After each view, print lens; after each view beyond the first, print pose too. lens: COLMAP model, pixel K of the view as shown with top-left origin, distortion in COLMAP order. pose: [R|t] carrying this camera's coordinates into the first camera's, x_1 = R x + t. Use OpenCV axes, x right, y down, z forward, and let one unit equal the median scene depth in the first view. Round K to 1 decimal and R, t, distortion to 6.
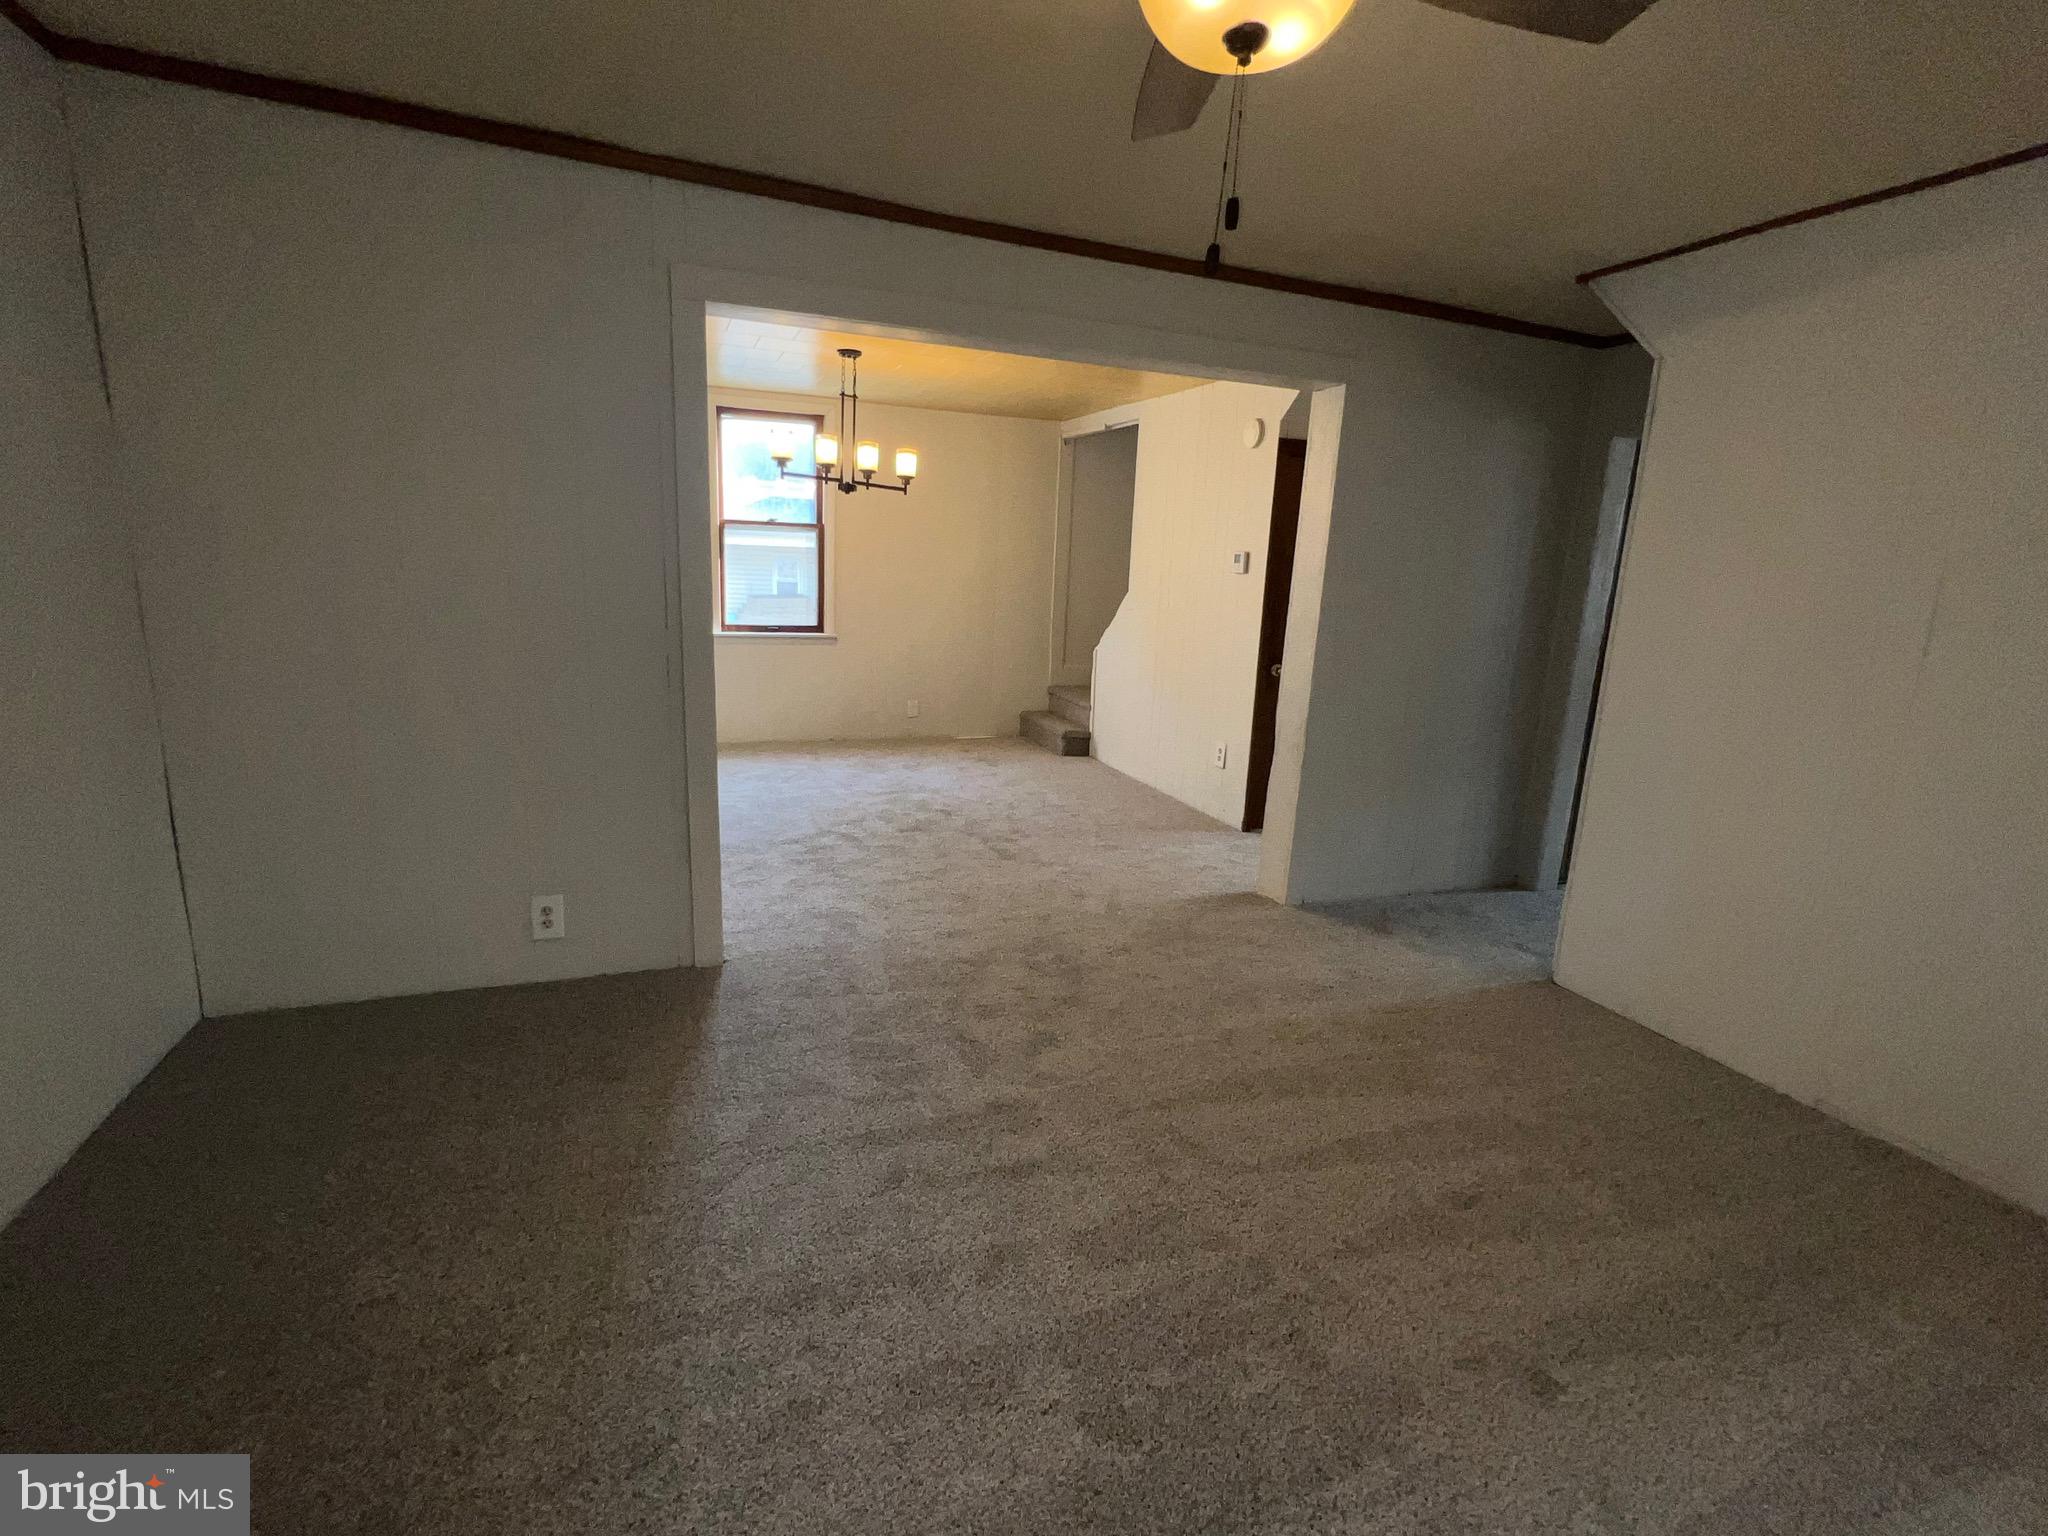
lens RADIAL K [[943.6, 0, 1026.2], [0, 943.6, 765.5], [0, 0, 1]] dist [-0.011362, 0.000309]
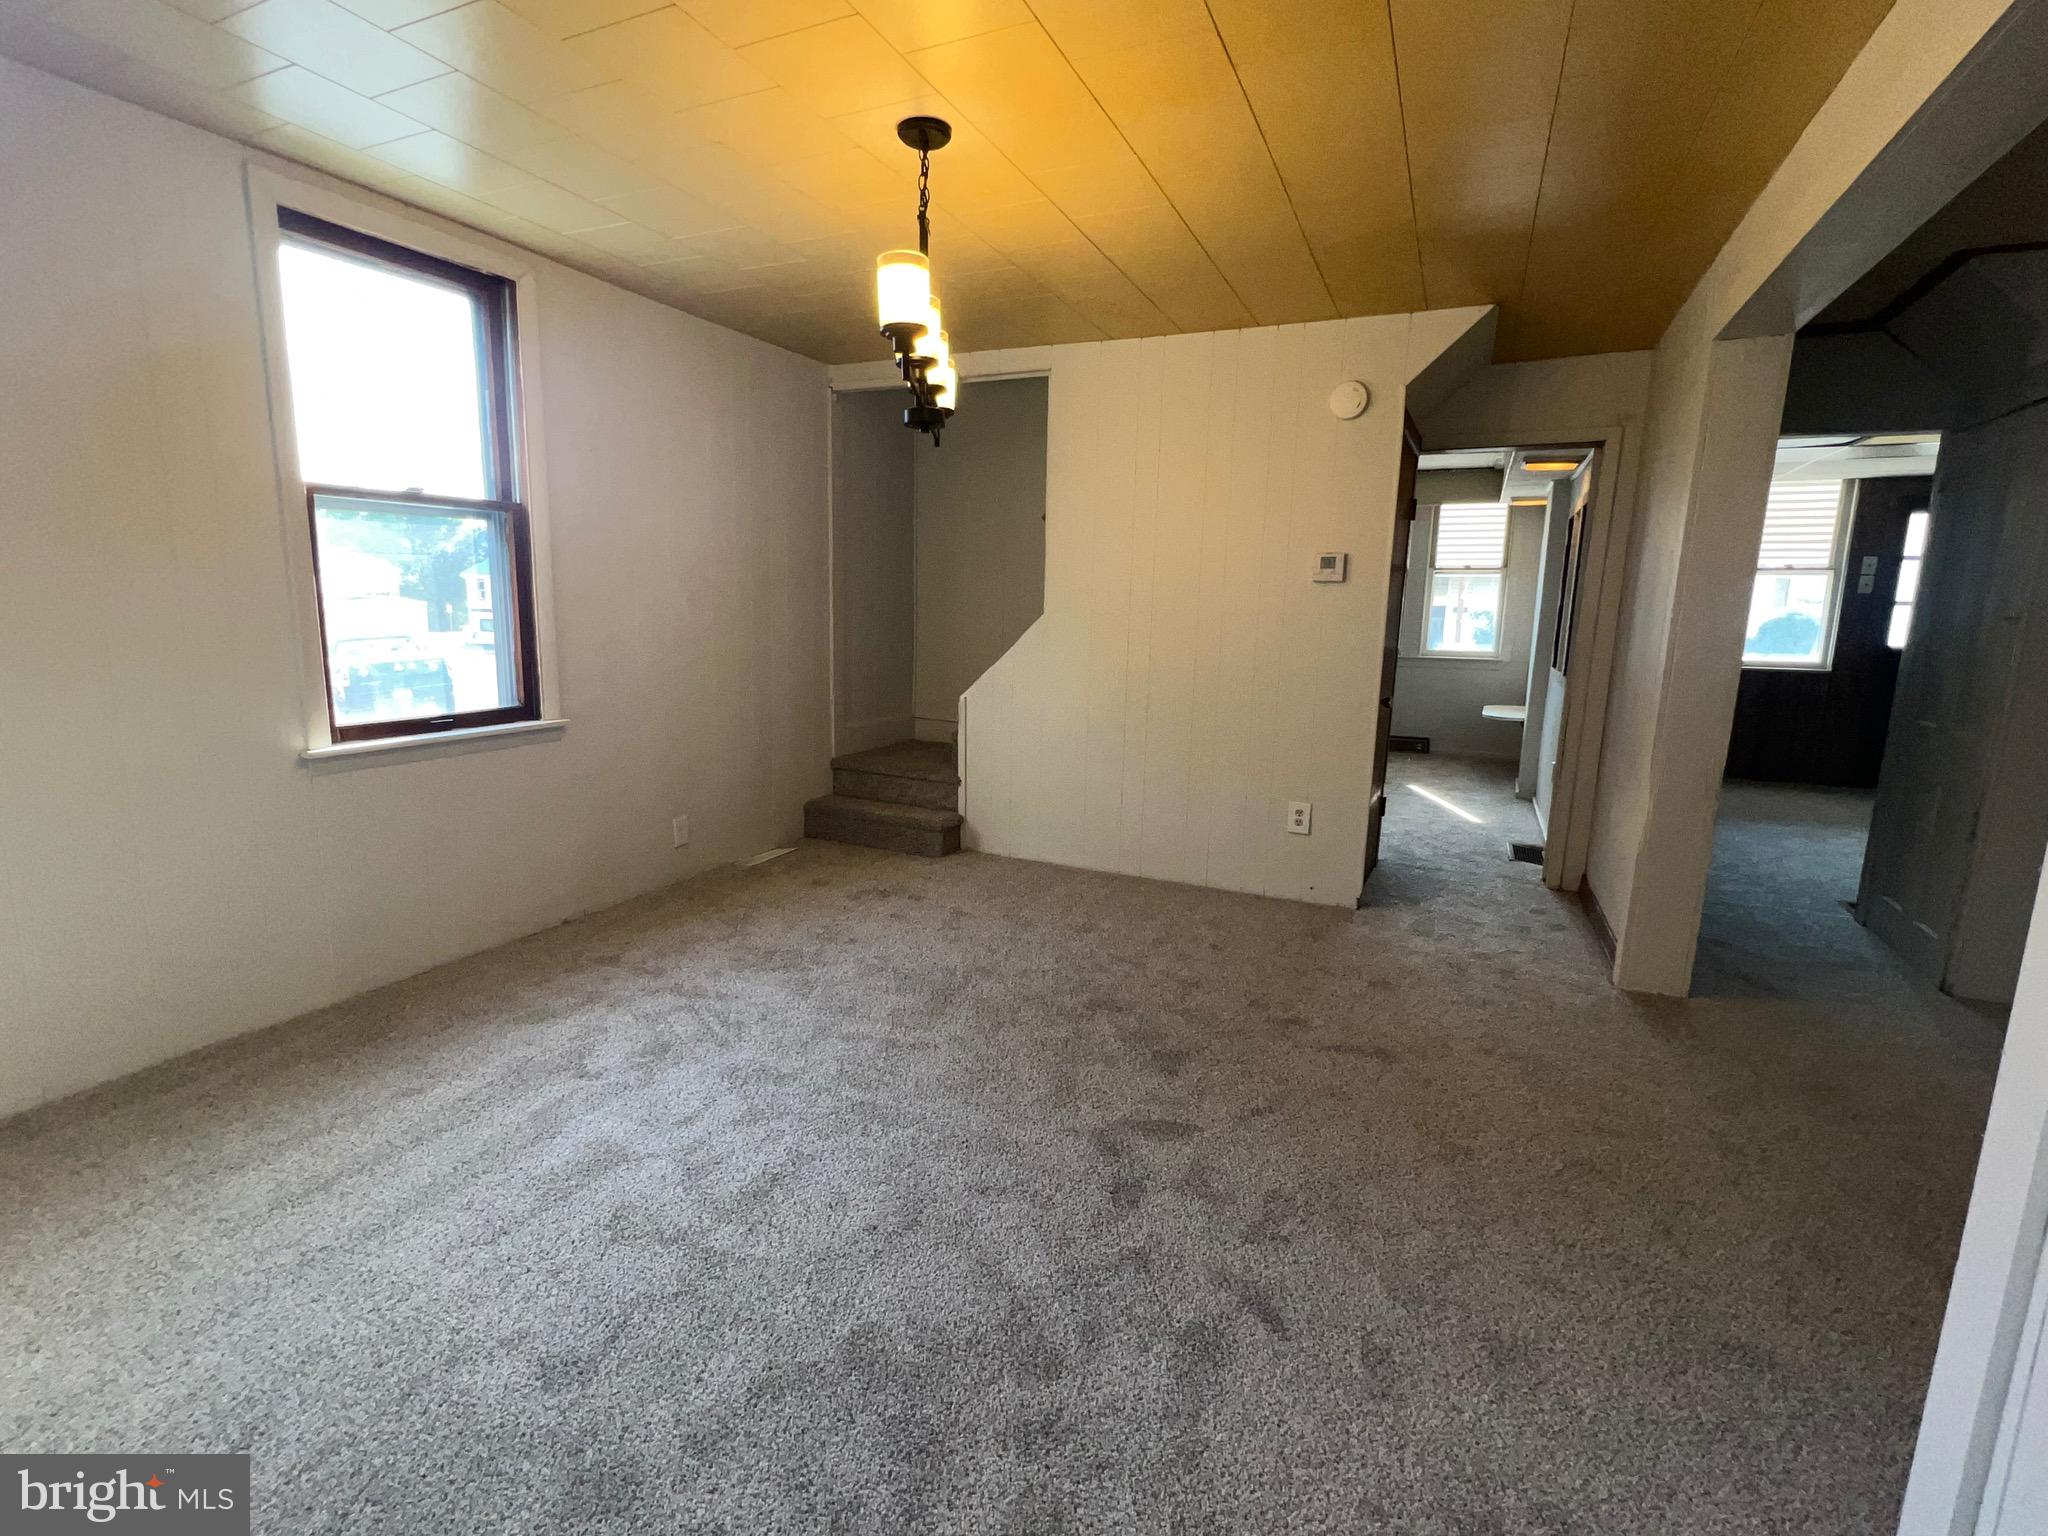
lens RADIAL K [[943.6, 0, 1023.8], [0, 943.6, 768.3], [0, 0, 1]] dist [-0.011362, 0.000309]
pose [[0.726790, -0.150839, 0.670092, -0.392466], [0.158957, 0.986041, 0.049552, -0.105157], [-0.668213, 0.070502, 0.740622, 0.485462]]
